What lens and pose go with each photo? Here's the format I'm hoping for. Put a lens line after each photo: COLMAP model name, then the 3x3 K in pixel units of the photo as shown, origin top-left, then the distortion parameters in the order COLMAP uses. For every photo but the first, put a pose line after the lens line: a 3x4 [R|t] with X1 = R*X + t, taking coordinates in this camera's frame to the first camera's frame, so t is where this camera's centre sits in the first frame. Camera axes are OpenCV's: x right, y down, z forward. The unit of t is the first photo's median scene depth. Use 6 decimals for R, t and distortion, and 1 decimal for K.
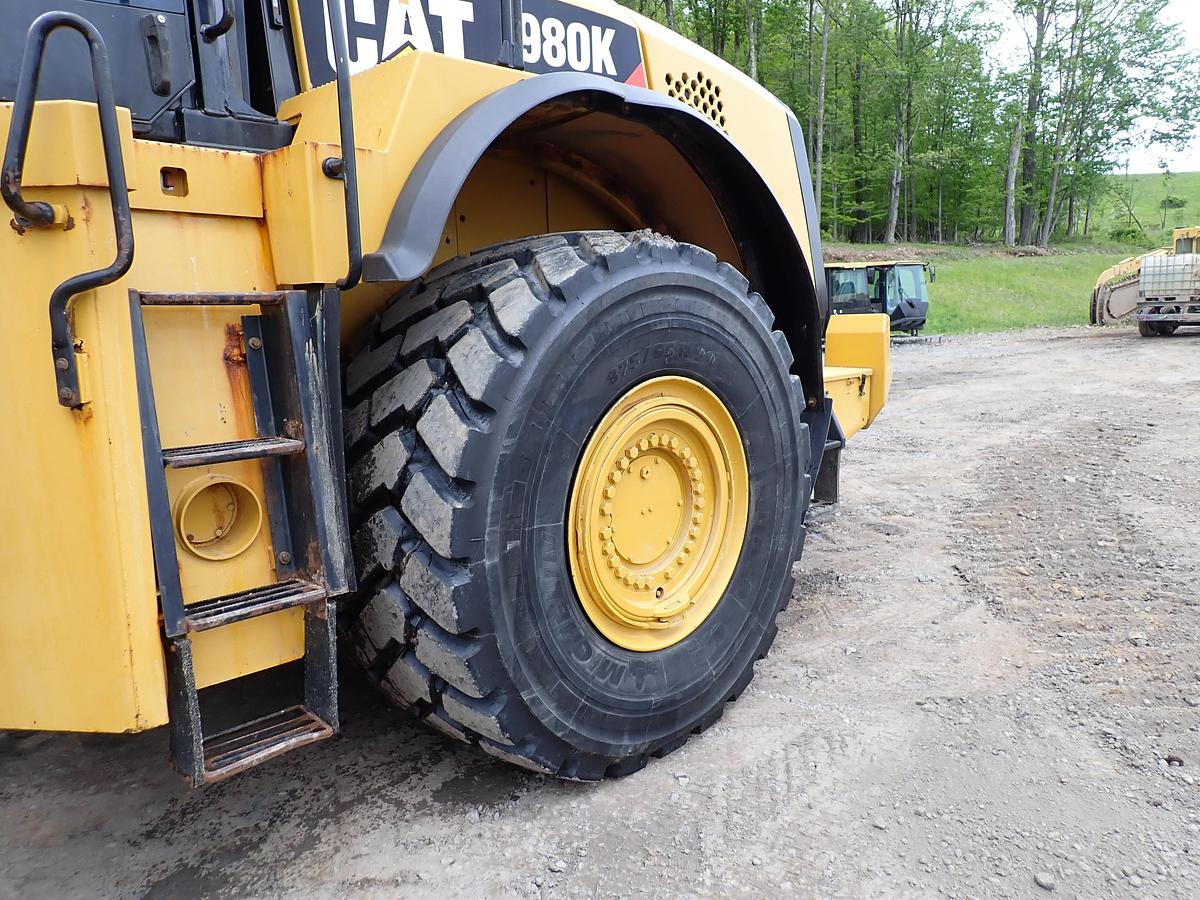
lens RADIAL K [[890.4, 0, 600.6], [0, 890.4, 446.6], [0, 0, 1]] dist [0.008461, -0.009779]
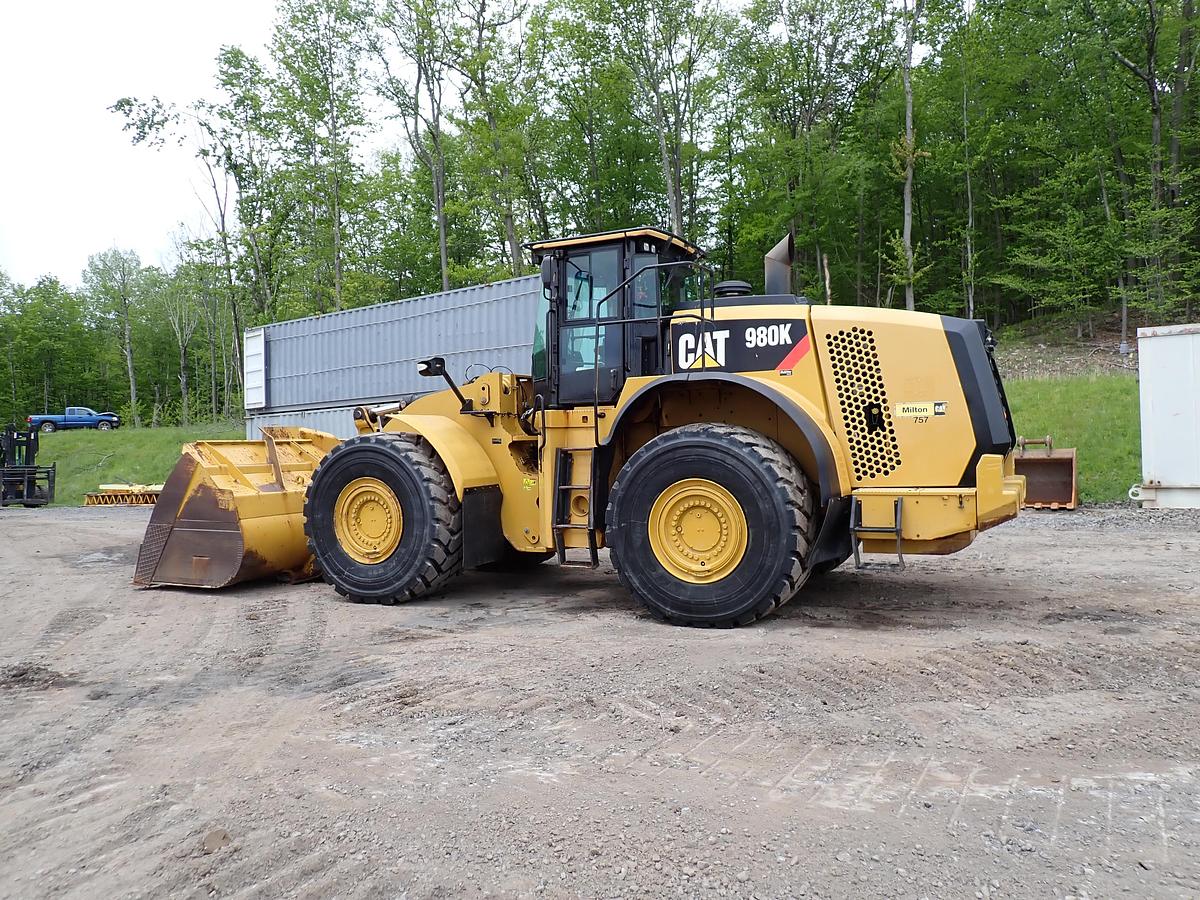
lens RADIAL K [[850.6, 0, 571.8], [0, 850.6, 440.1], [0, 0, 1]] dist [0.025012, 0.002030]
pose [[0.267216, 0.020430, -0.963420, 2.793237], [-0.124438, 0.992136, -0.013475, -0.129504], [0.955568, 0.123487, 0.267657, -0.061221]]
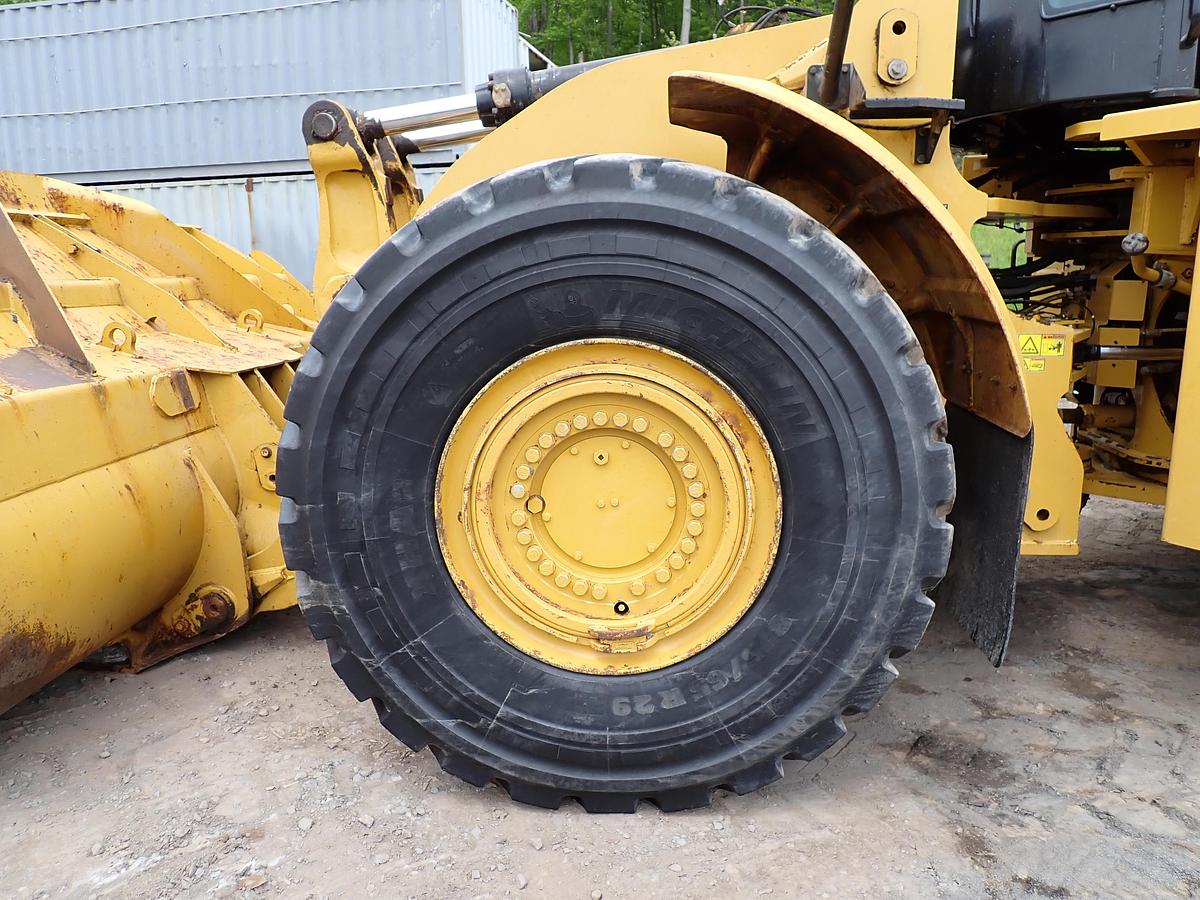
lens RADIAL K [[885.5, 0, 596.0], [0, 885.5, 444.6], [0, 0, 1]] dist [0.001704, -0.000432]
pose [[0.610206, 0.179446, -0.771653, -0.191345], [-0.129033, 0.983516, 0.126678, 0.079269], [0.781664, 0.022269, 0.623302, -0.472541]]
